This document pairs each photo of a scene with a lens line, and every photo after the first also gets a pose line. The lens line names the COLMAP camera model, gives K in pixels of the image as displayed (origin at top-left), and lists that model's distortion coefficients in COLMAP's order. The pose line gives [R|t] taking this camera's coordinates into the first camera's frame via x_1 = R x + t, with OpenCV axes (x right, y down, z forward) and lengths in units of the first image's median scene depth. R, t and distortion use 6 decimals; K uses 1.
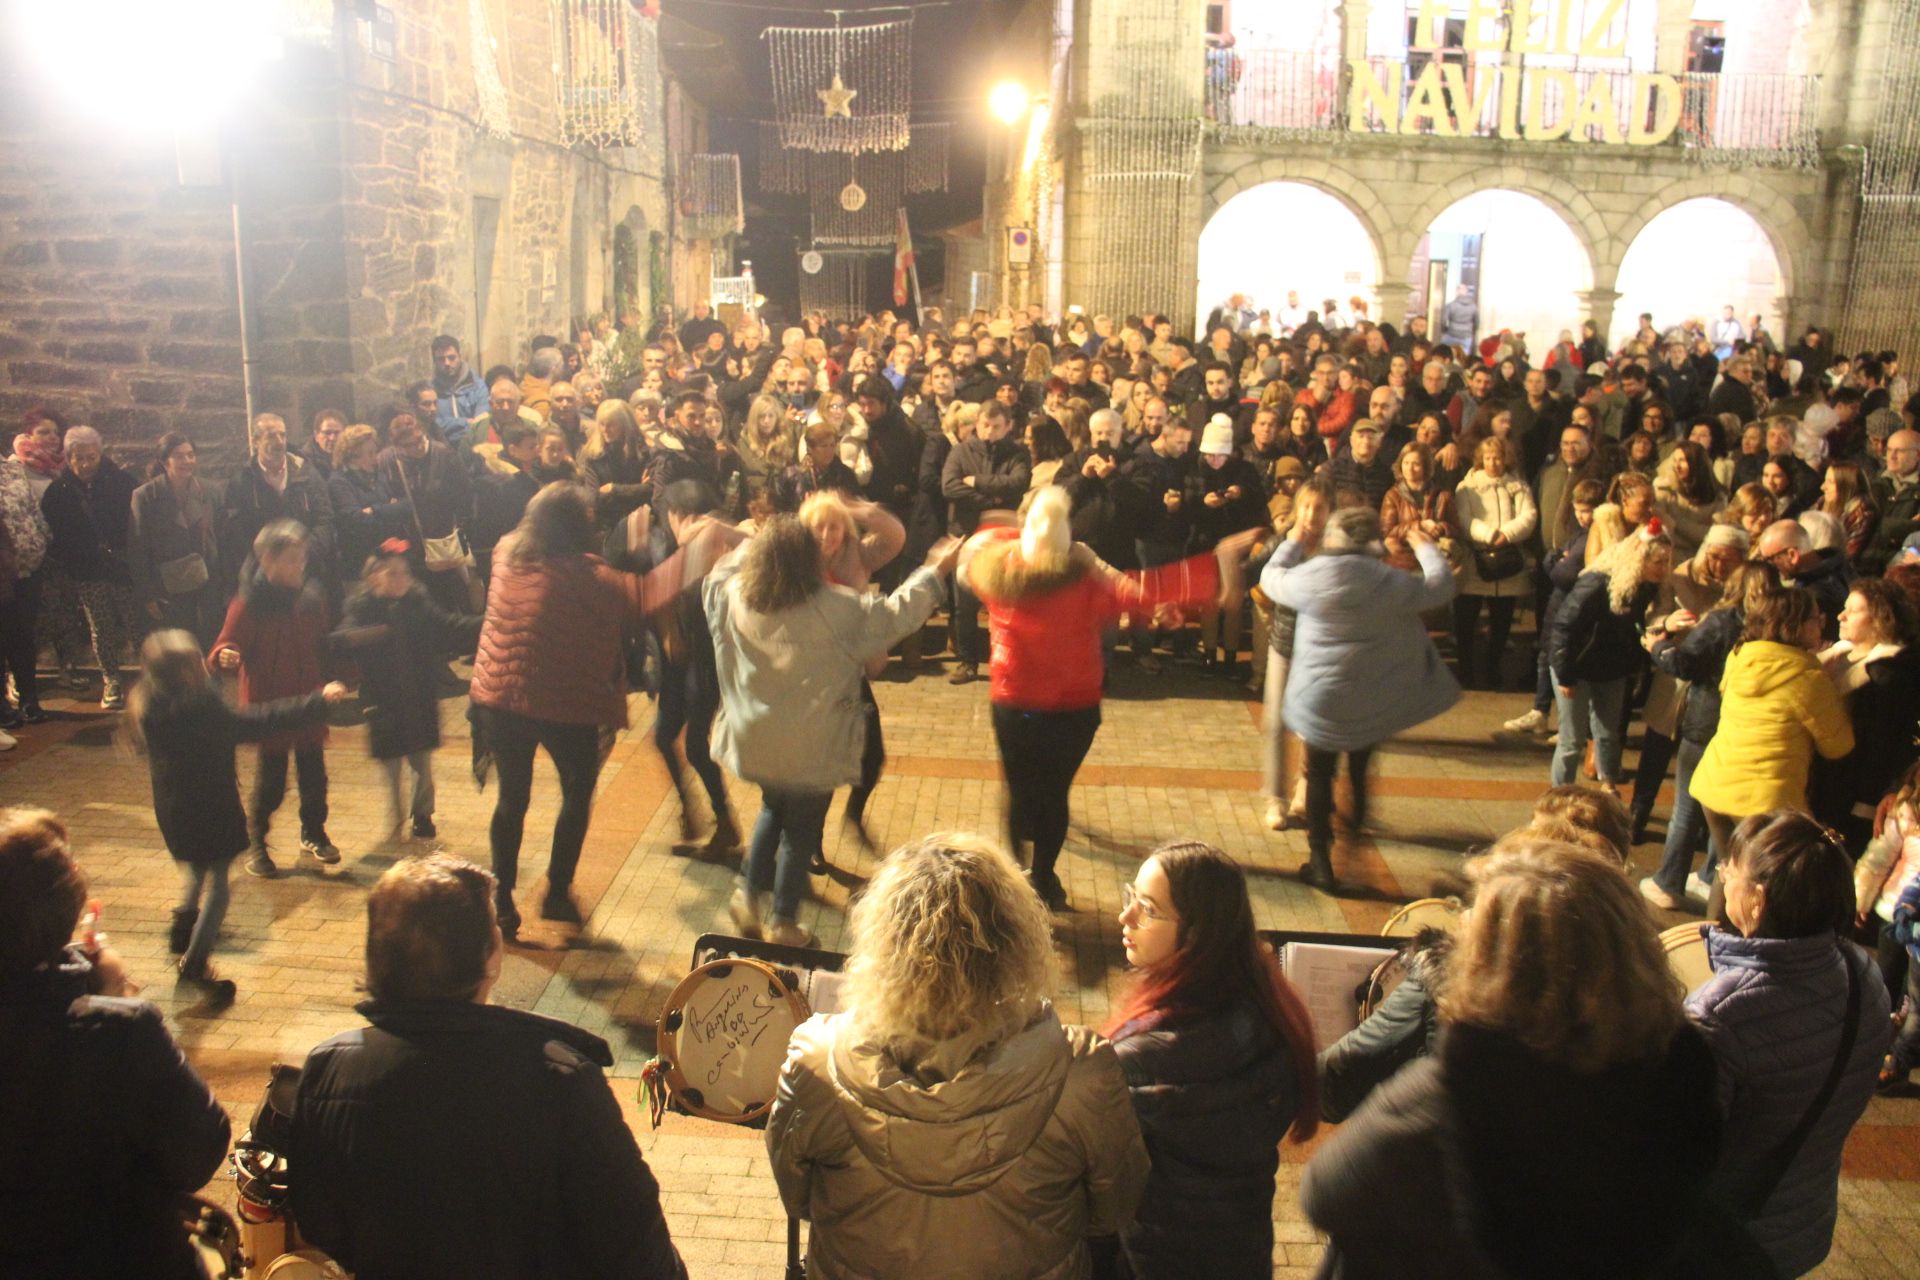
lens RADIAL K [[1578.5, 0, 966.0], [0, 1578.5, 632.8], [0, 0, 1]] dist [-0.181001, 0.165004]
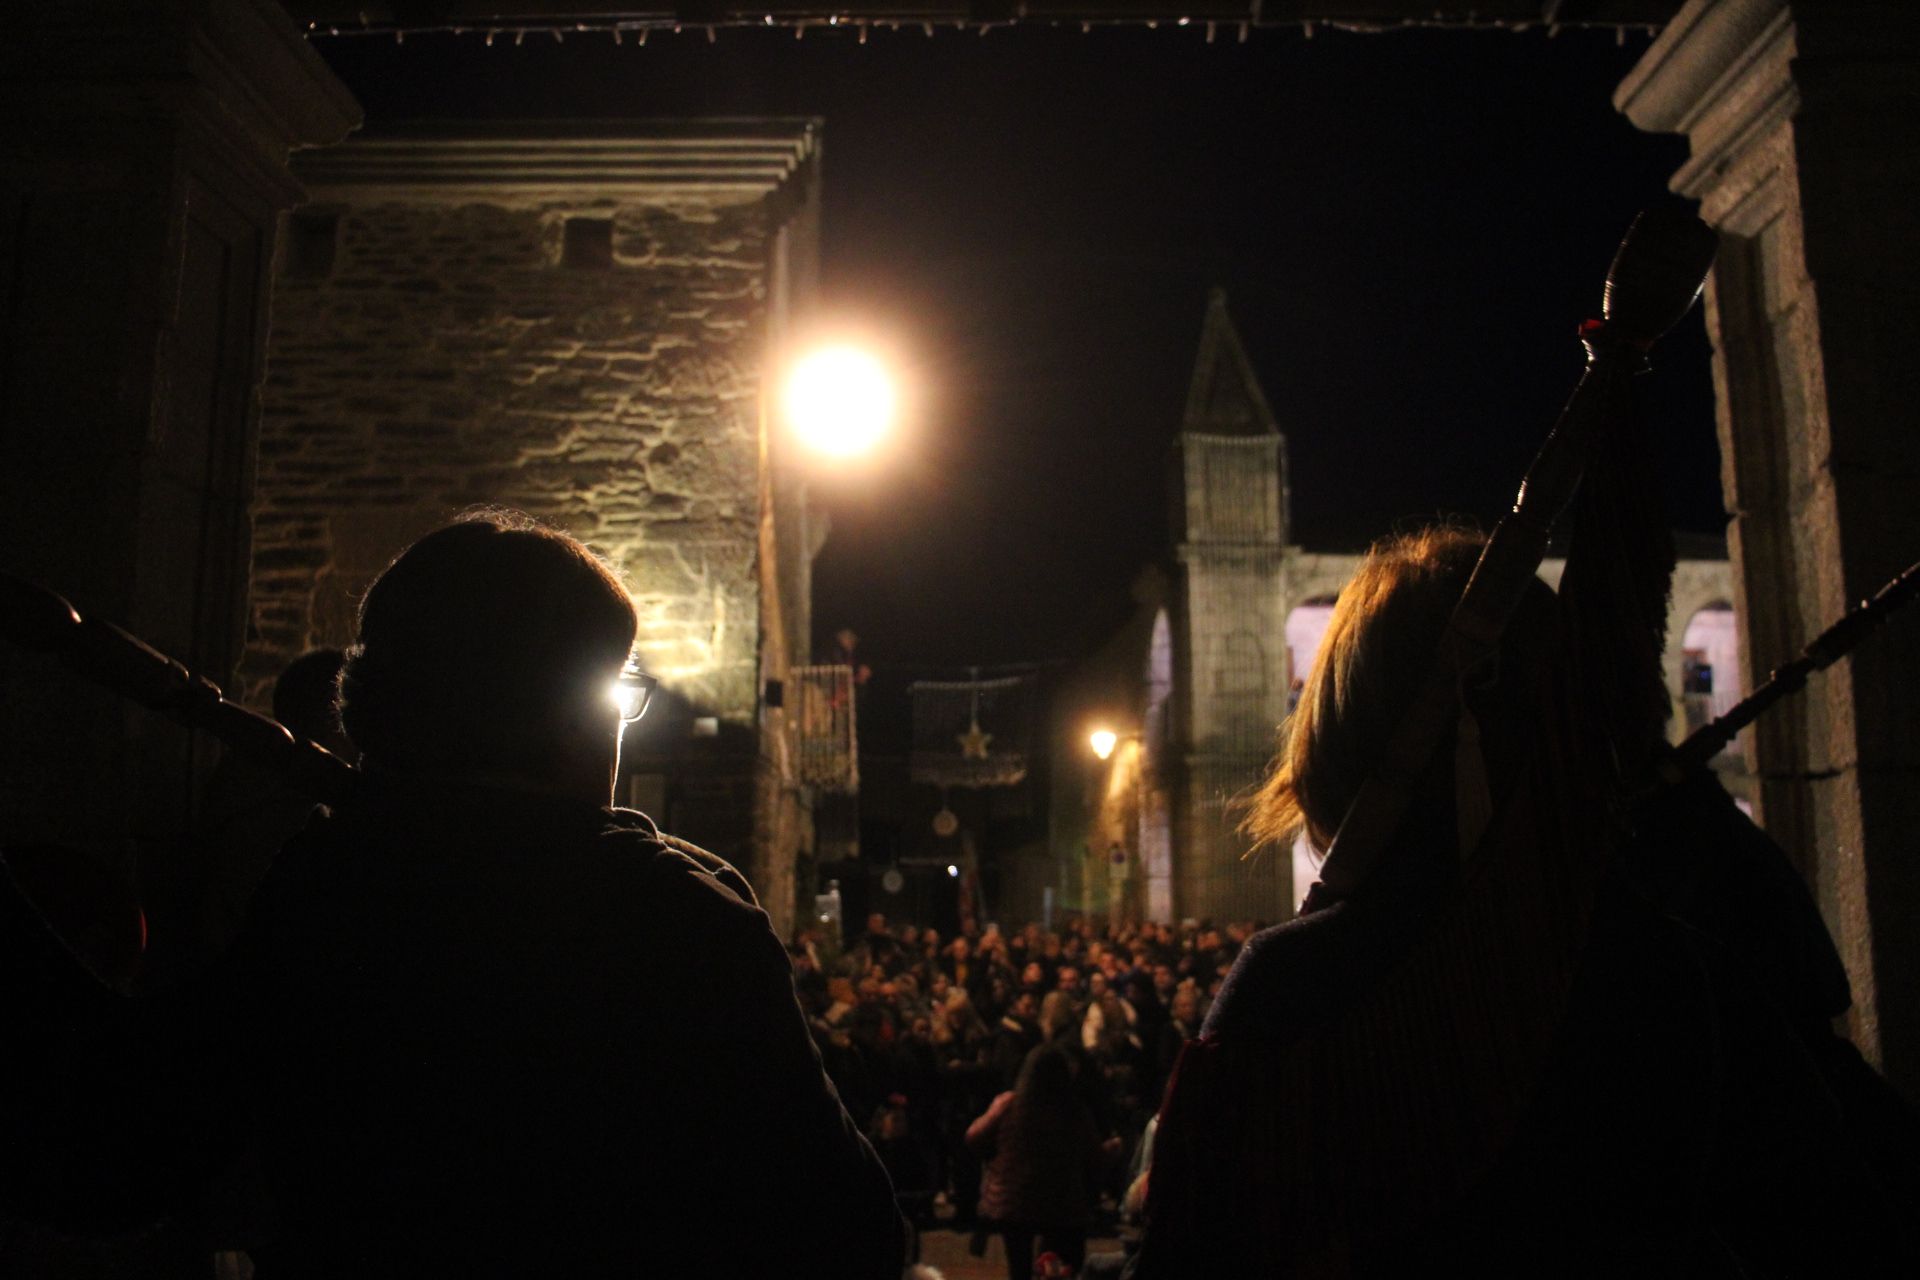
lens RADIAL K [[1578.5, 0, 966.0], [0, 1578.5, 632.8], [0, 0, 1]] dist [-0.181001, 0.165004]
pose [[0.999829, -0.016647, 0.008053, -0.097429], [0.018455, 0.925815, -0.377525, 0.026002], [-0.001171, 0.377609, 0.925964, -0.128023]]
